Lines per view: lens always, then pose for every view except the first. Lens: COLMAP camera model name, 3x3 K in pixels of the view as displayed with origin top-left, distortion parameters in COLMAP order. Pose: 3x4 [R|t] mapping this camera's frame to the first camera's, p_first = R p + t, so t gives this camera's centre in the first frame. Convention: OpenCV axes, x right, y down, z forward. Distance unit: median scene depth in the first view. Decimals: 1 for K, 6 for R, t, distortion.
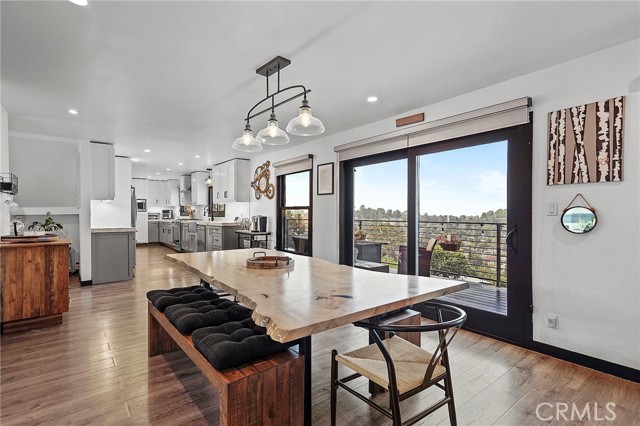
lens RADIAL K [[319.1, 0, 320.8], [0, 319.1, 216.8], [0, 0, 1]] dist [0.002238, 0.000083]
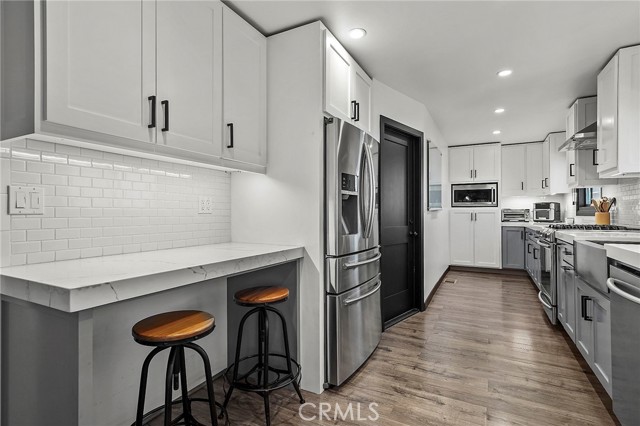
lens RADIAL K [[314.9, 0, 319.0], [0, 314.9, 212.7], [0, 0, 1]] dist [0.000932, -0.000124]
pose [[0.389586, 0.000105, -0.920990, -0.197224], [-0.009891, 0.999943, -0.004070, -0.001595], [0.920937, 0.010696, 0.389565, 0.544309]]
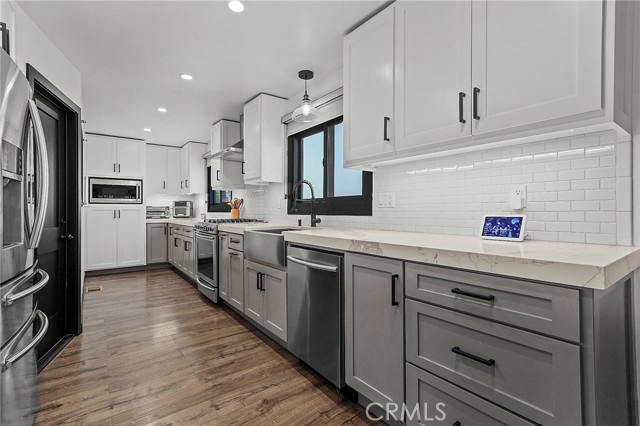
lens RADIAL K [[299.4, 0, 318.0], [0, 299.4, 209.8], [0, 0, 1]] dist [0.002948, 0.000888]
pose [[0.999630, -0.001630, -0.027162, -0.254155], [0.001338, 0.999941, -0.010770, -0.000994], [0.027178, 0.010730, 0.999573, 0.530195]]
